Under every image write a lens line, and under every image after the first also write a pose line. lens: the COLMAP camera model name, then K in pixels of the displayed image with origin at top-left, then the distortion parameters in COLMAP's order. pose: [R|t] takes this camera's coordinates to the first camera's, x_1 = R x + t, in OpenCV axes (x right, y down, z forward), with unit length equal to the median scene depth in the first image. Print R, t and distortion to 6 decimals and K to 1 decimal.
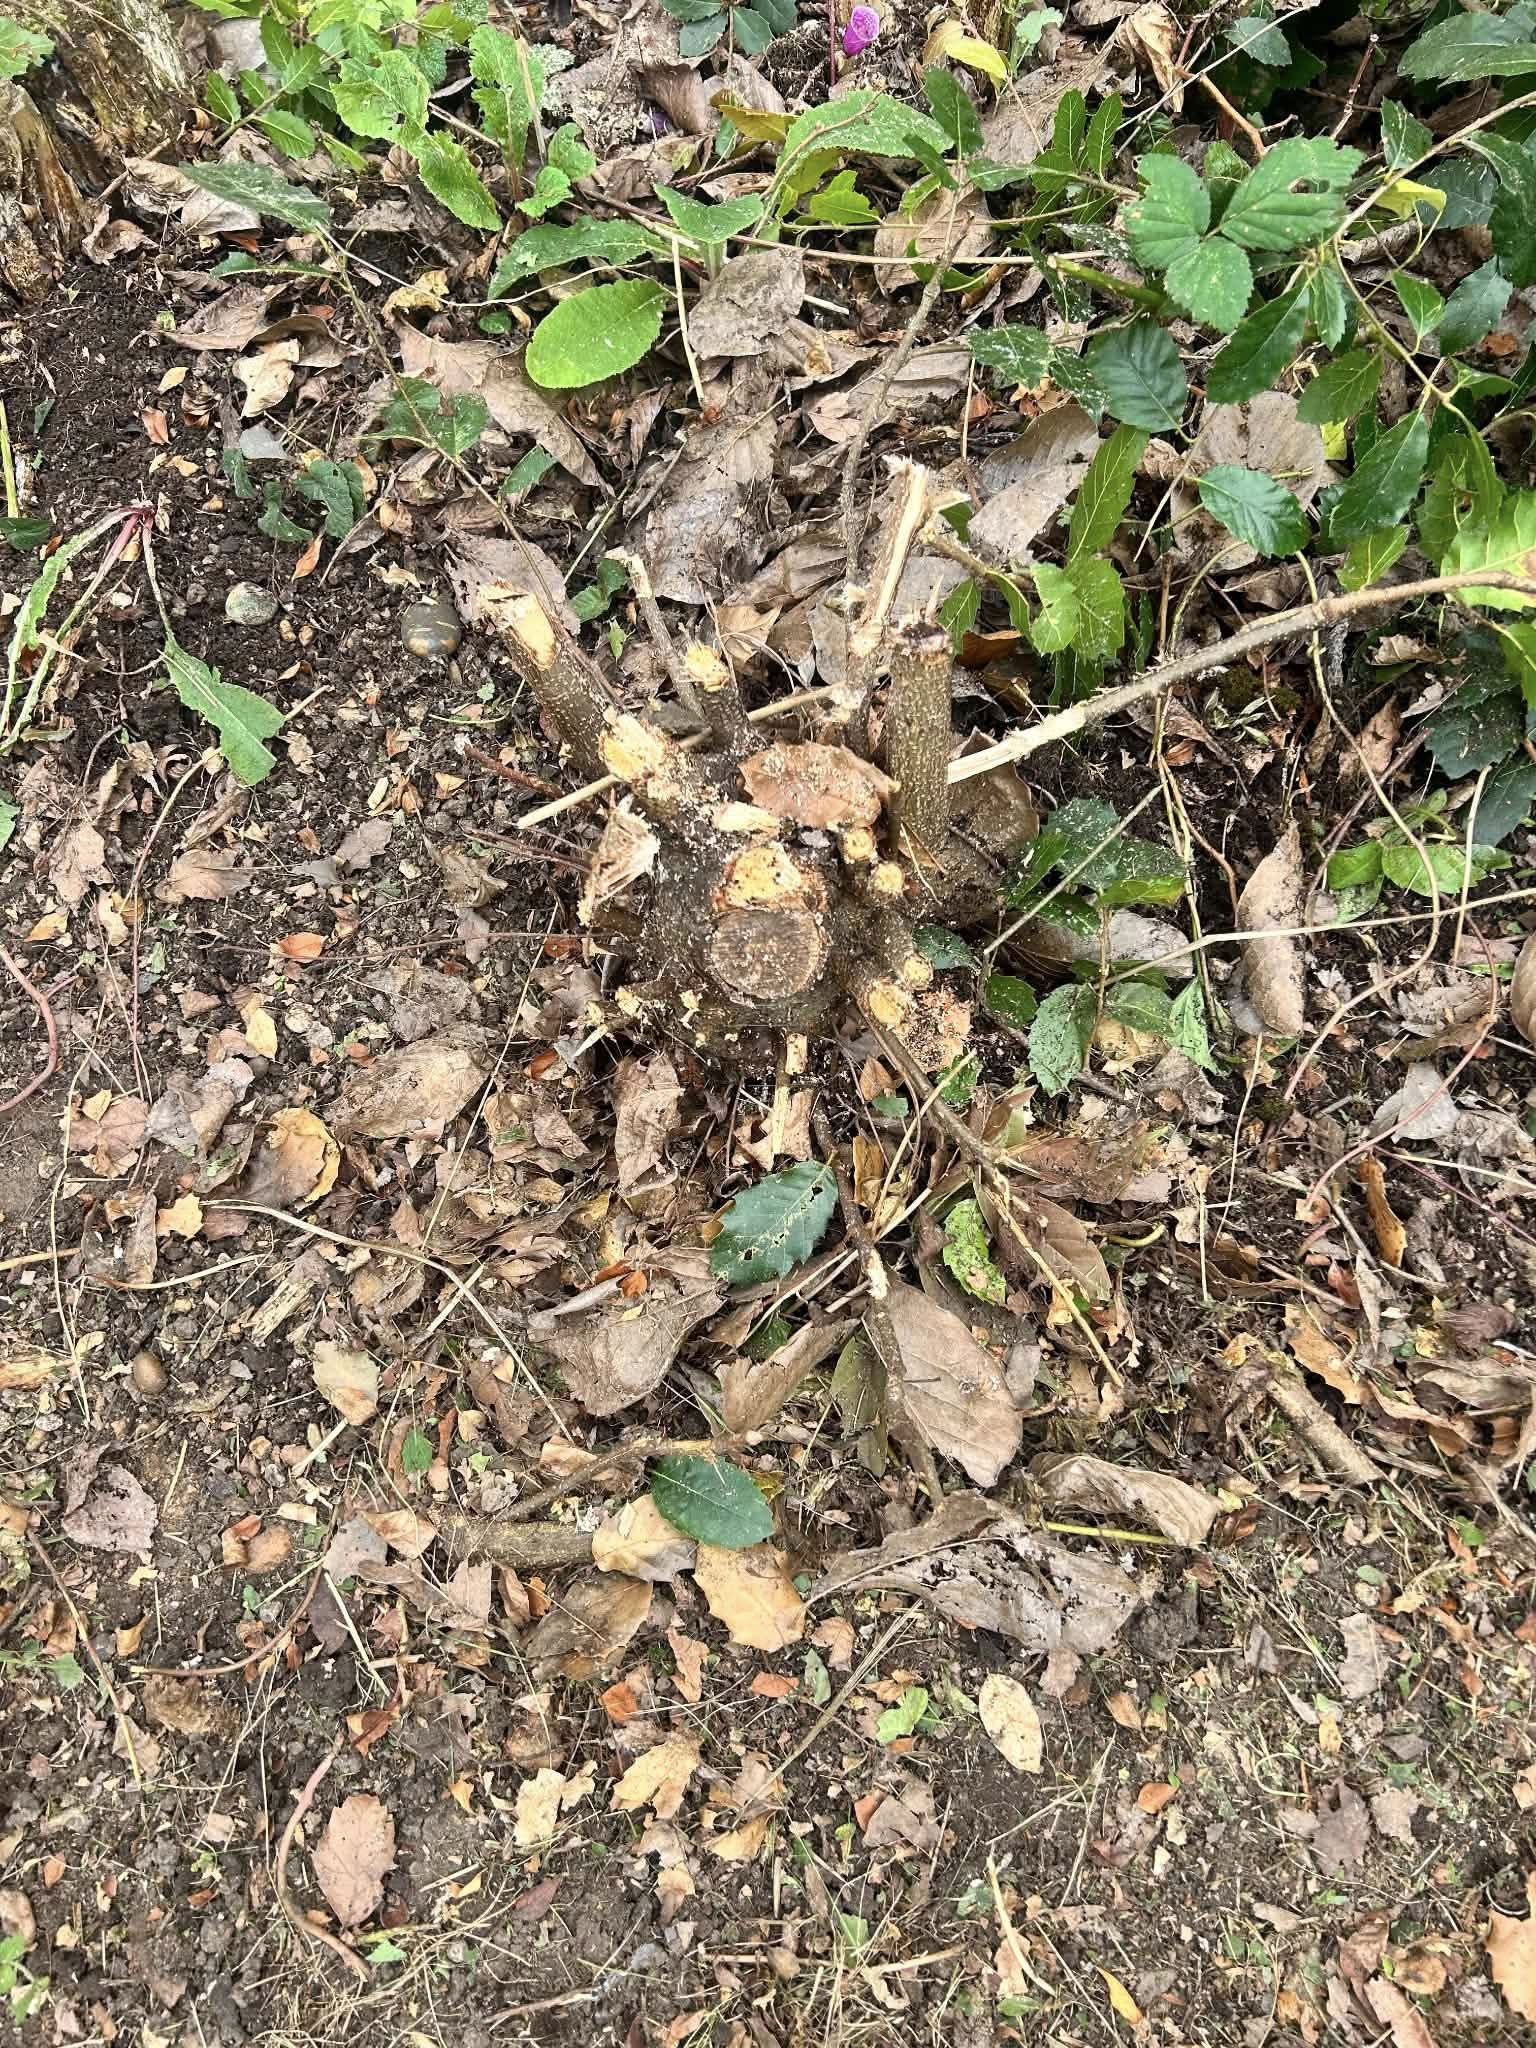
lens RADIAL K [[1495.2, 0, 762.2], [0, 1495.2, 1017.5], [0, 0, 1]] dist [0.011252, -0.039961]
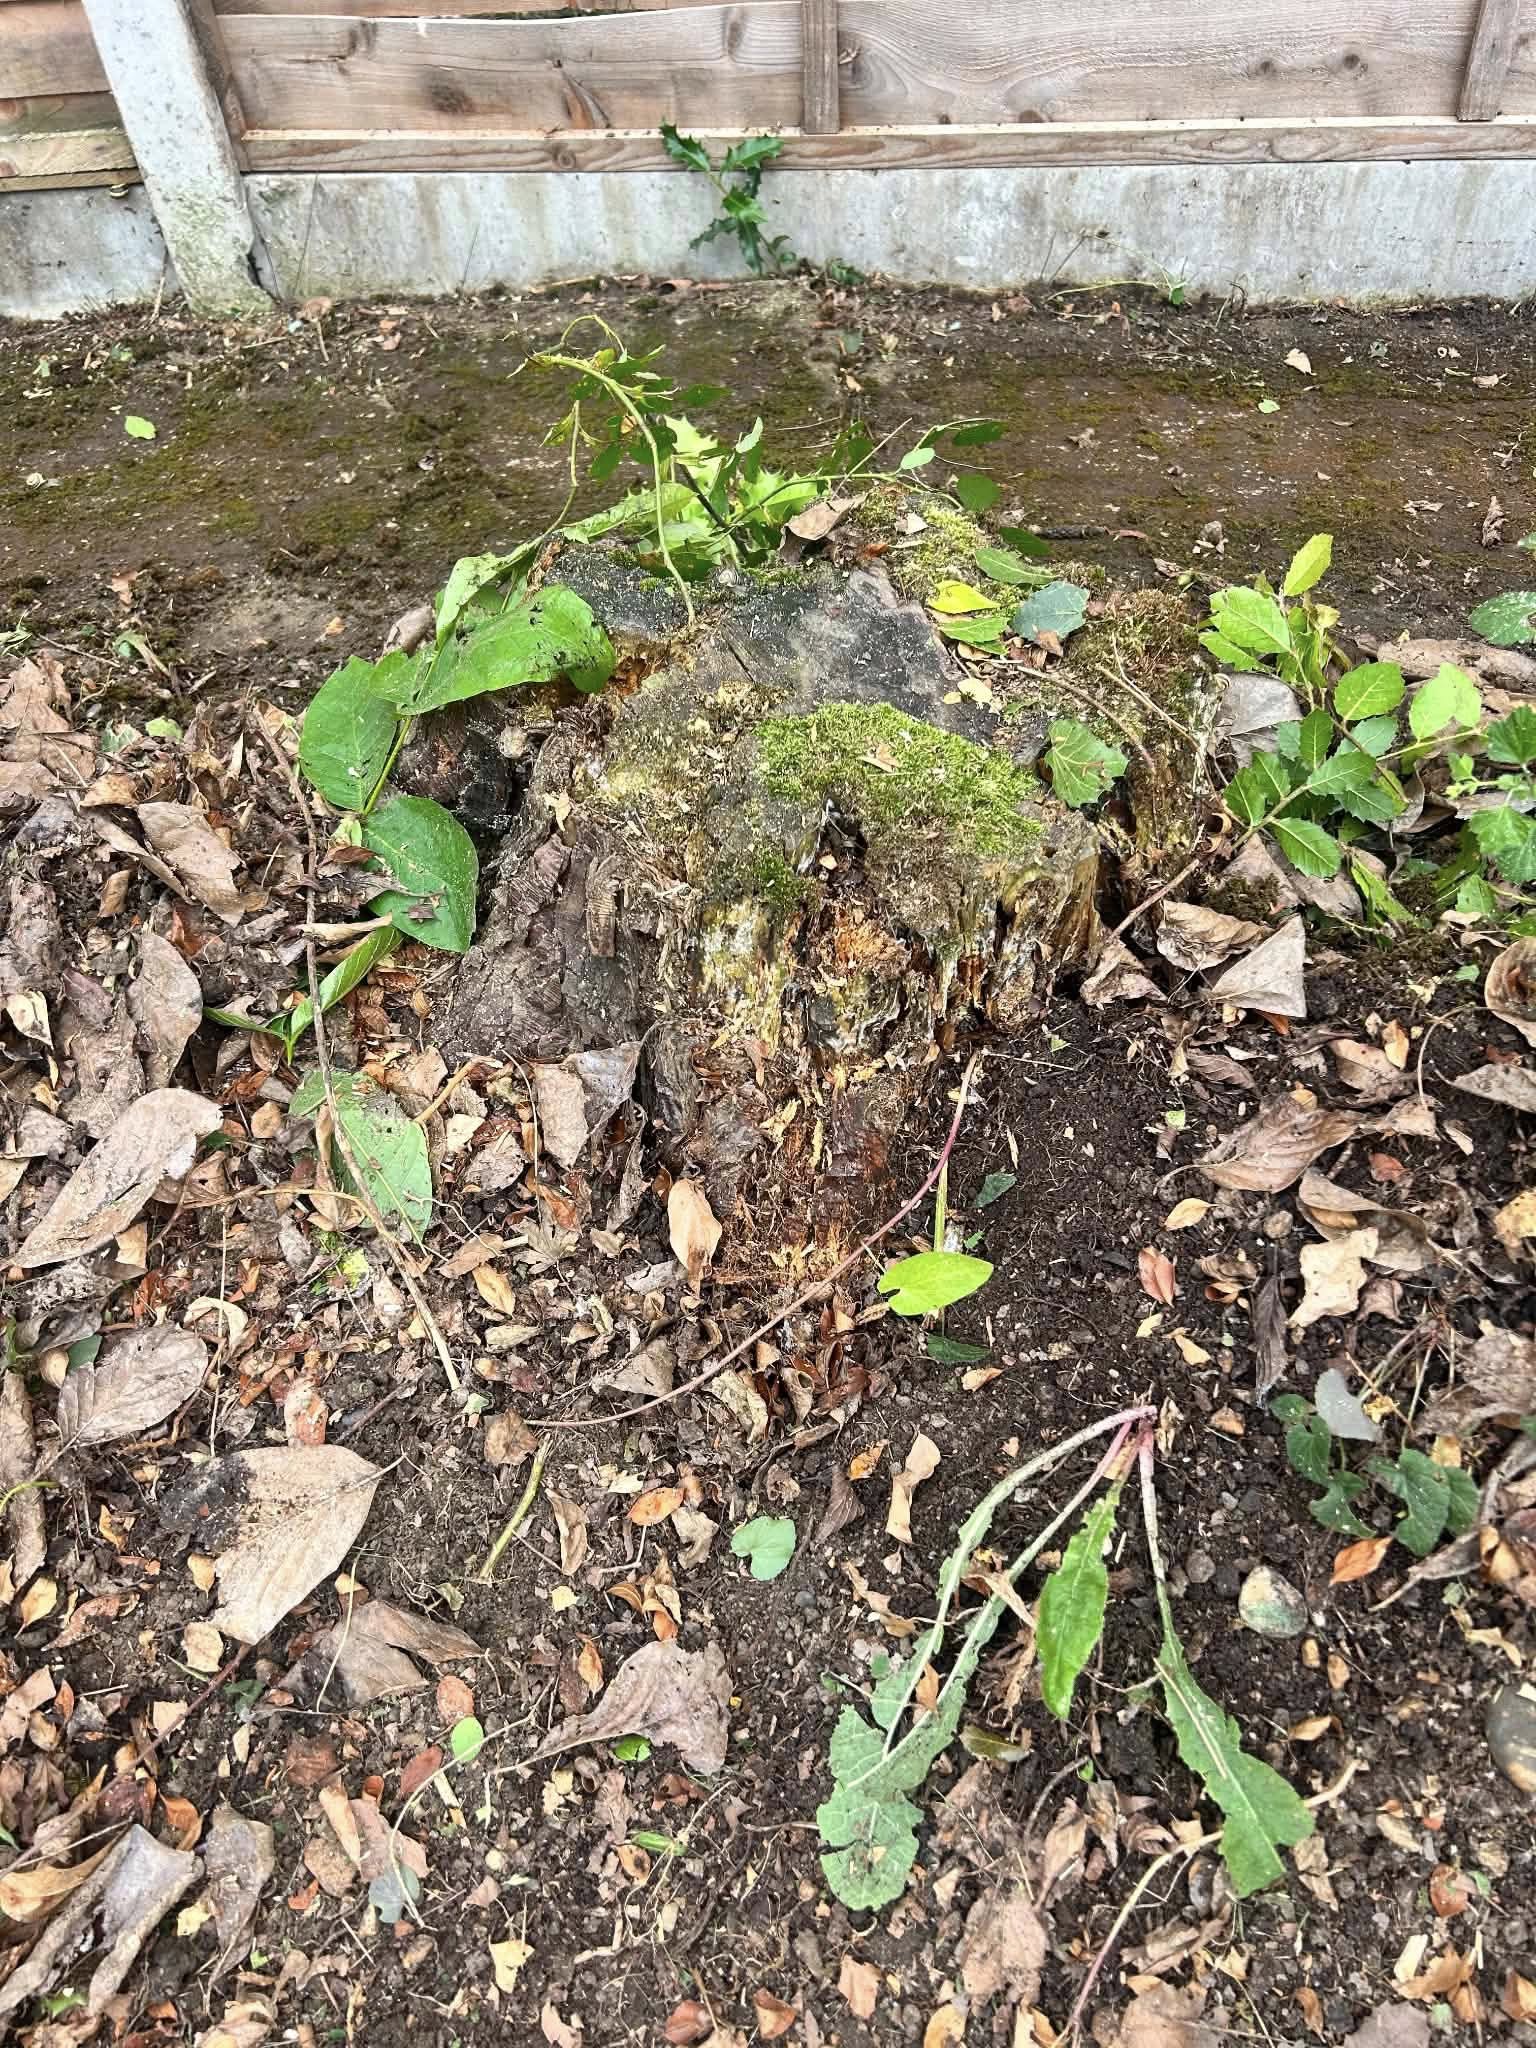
lens RADIAL K [[1495.2, 0, 756.2], [0, 1495.2, 1030.2], [0, 0, 1]] dist [0.011252, -0.039961]
pose [[0.947090, 0.253799, -0.196486, -0.505529], [-0.276868, 0.955680, -0.100104, -0.399631], [0.162372, 0.149208, 0.975383, 0.187745]]
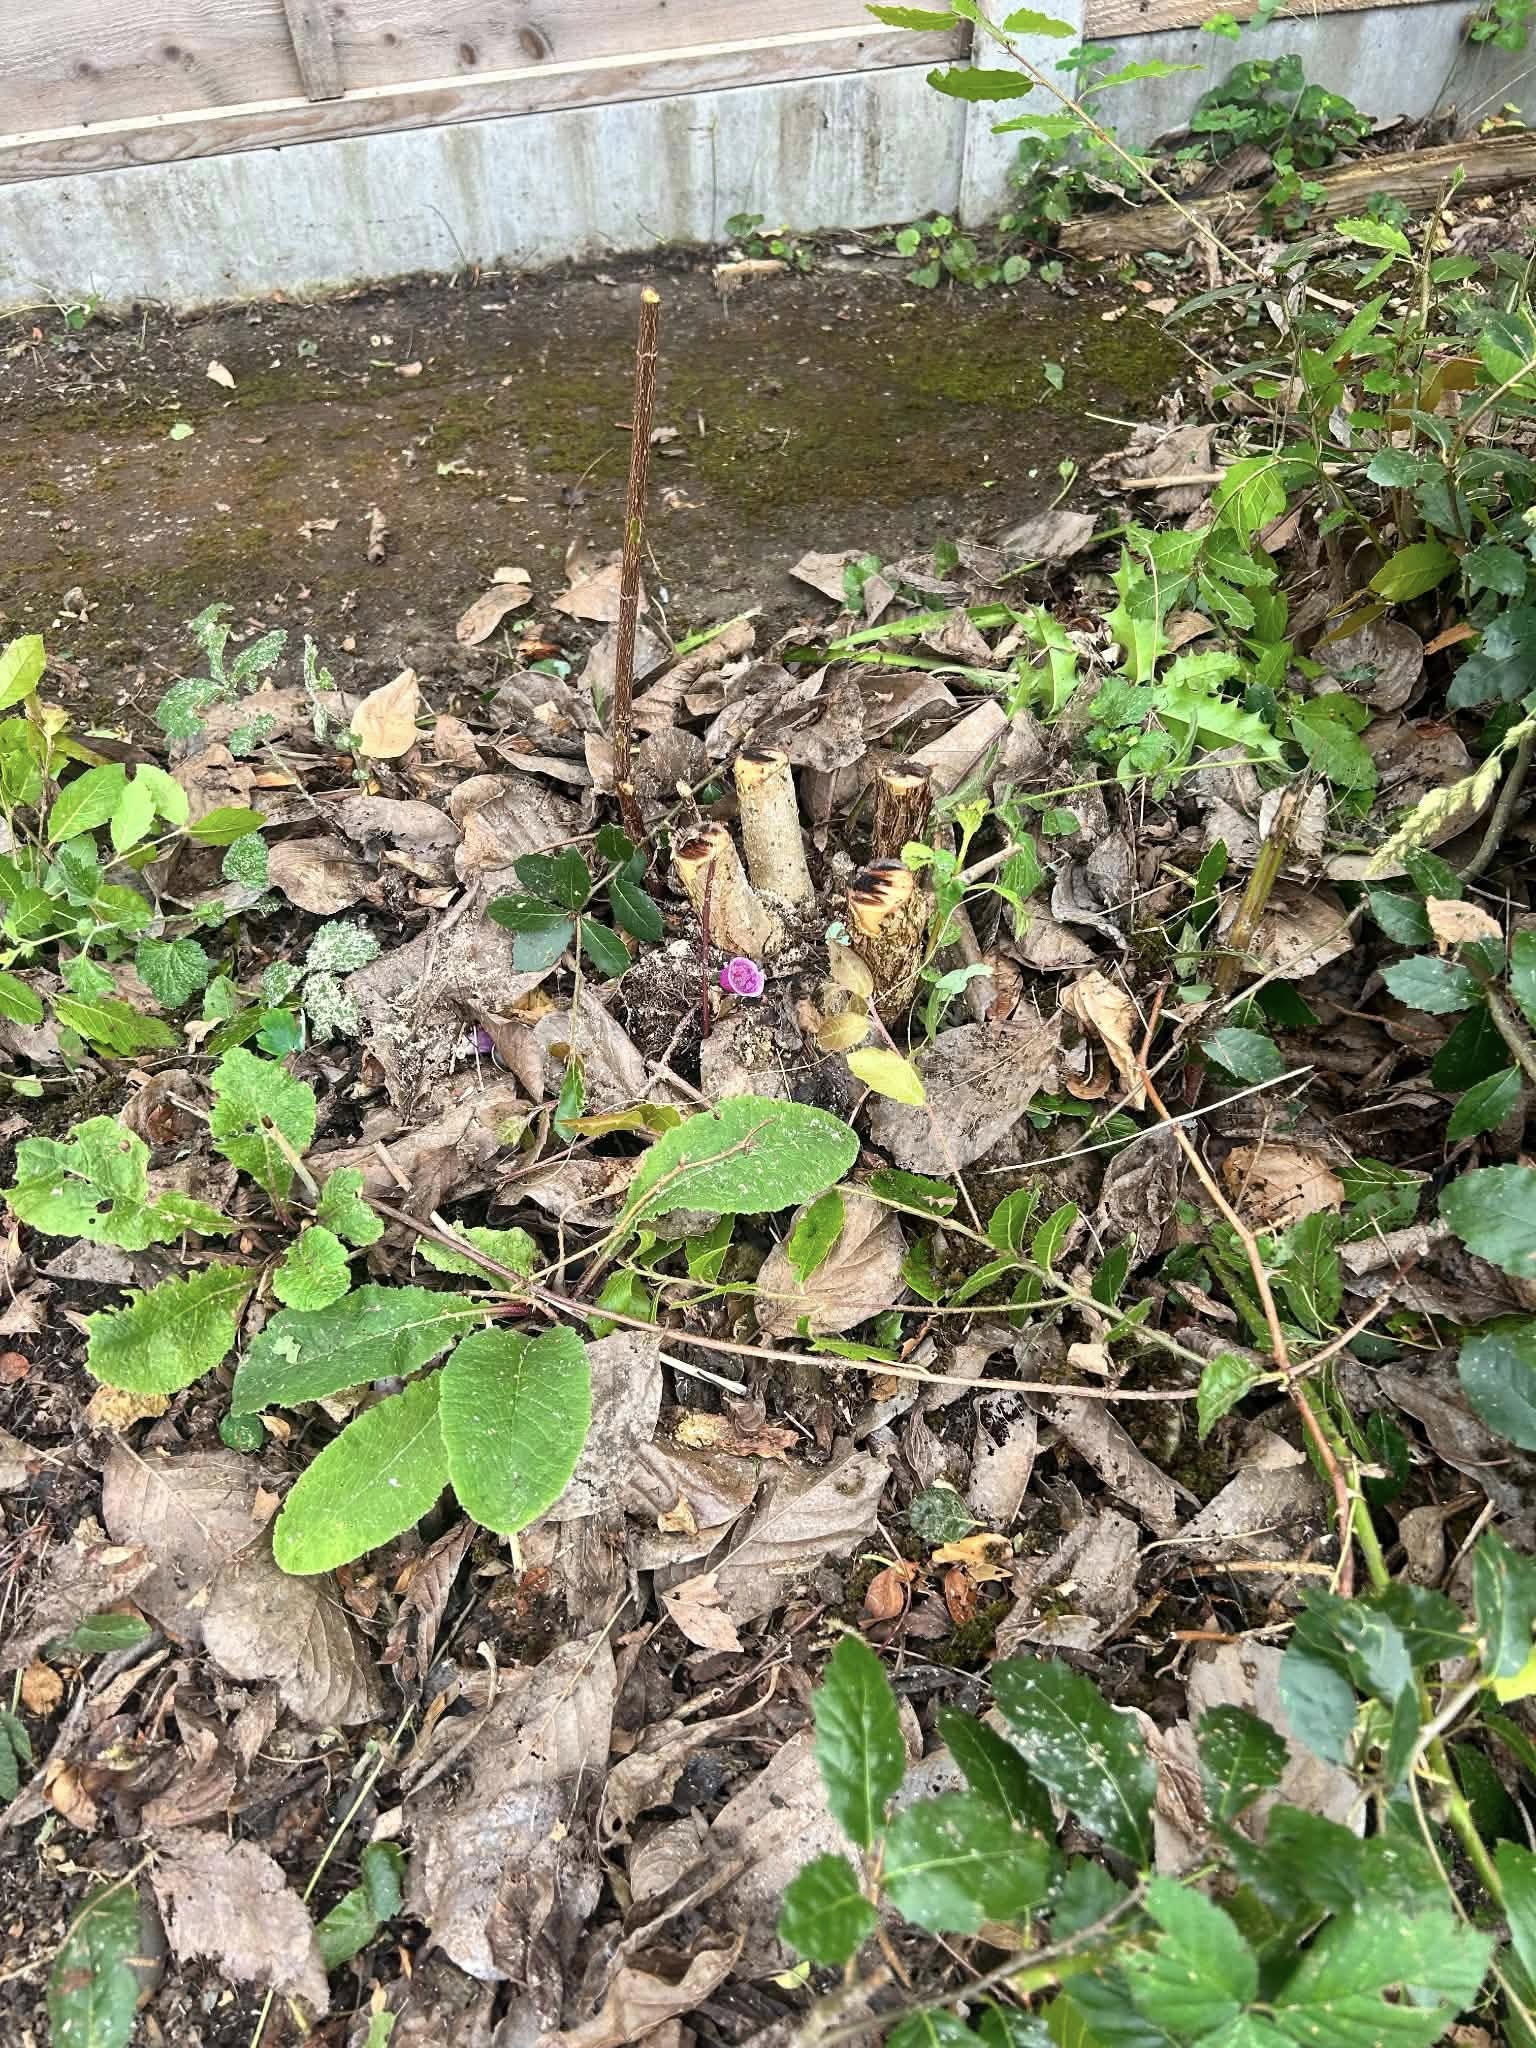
lens RADIAL K [[1495.2, 0, 776.6], [0, 1495.2, 1024.7], [0, 0, 1]] dist [0.011252, -0.039961]
pose [[0.997165, 0.013011, 0.074118, 0.028770], [-0.006666, 0.996340, -0.085224, -0.625350], [-0.074956, 0.084488, 0.993601, 0.236657]]
